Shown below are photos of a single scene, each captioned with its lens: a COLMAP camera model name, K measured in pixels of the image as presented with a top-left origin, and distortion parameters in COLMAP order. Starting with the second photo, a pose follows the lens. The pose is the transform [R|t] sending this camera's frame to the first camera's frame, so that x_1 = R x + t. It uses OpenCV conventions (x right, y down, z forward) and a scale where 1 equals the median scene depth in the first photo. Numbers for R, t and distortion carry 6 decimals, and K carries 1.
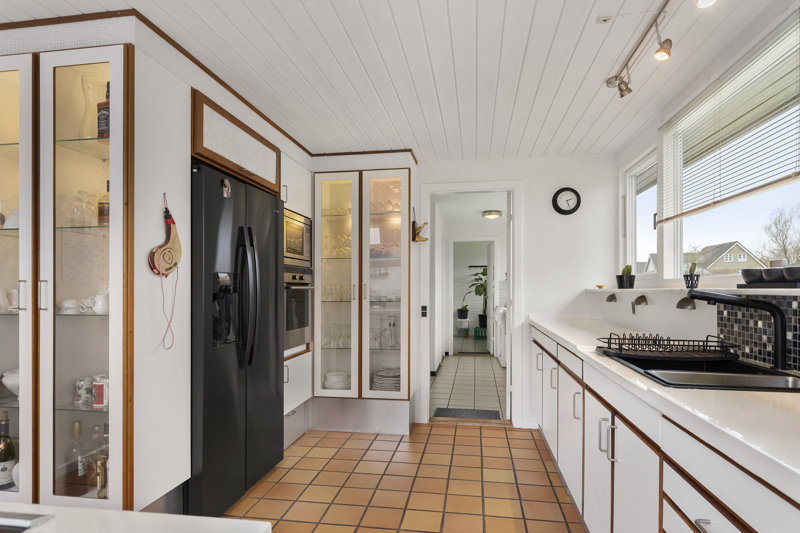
lens RADIAL K [[447.2, 0, 402.9], [0, 447.2, 286.8], [0, 0, 1]] dist [-0.000140, -0.000365]
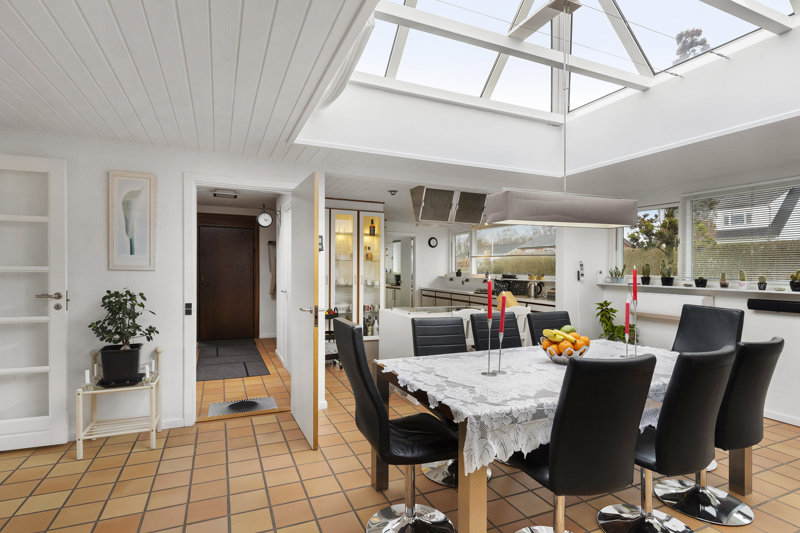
lens RADIAL K [[407.8, 0, 396.1], [0, 407.8, 268.8], [0, 0, 1]] dist [-0.000936, 0.000853]
pose [[0.836352, 0.013450, 0.548028, -1.104996], [-0.018301, 0.999827, 0.003391, -0.040213], [-0.547888, -0.012865, 0.836453, -0.864716]]
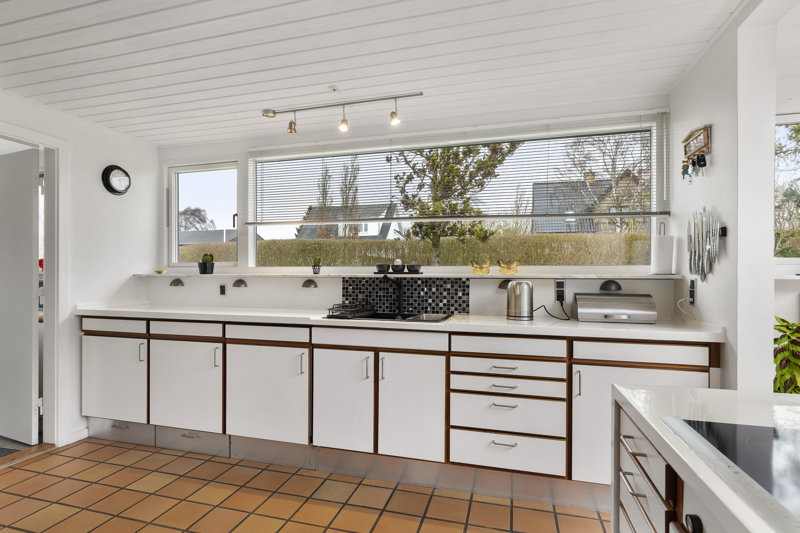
lens RADIAL K [[407.8, 0, 399.6], [0, 407.8, 266.4], [0, 0, 1]] dist [-0.000936, 0.000853]
pose [[0.110574, 0.021731, 0.993630, -0.408776], [-0.005811, 0.999758, -0.021218, 0.003167], [-0.993851, -0.003428, 0.110673, 0.311152]]
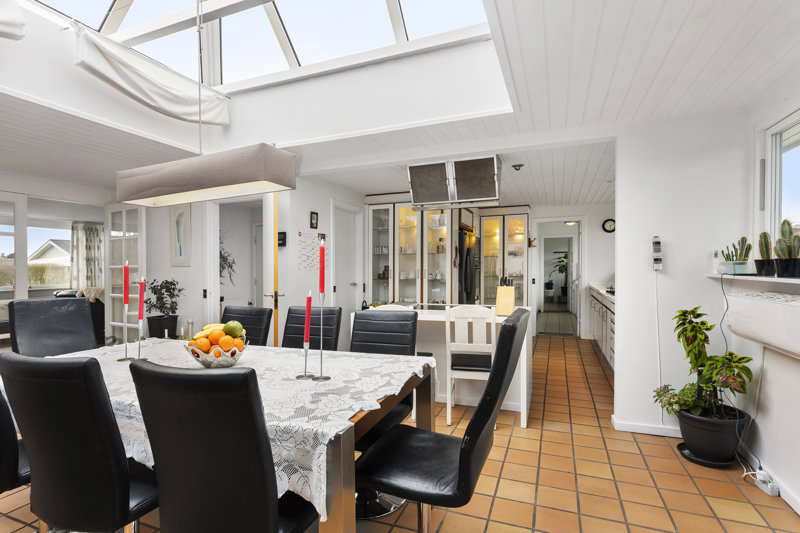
lens RADIAL K [[391.3, 0, 398.7], [0, 391.3, 274.0], [0, 0, 1]] dist [0.010647, -0.000186]
pose [[0.975361, -0.001785, -0.220608, -0.164280], [0.006594, 0.999756, 0.021067, -0.019927], [0.220517, -0.022003, 0.975135, -0.906605]]
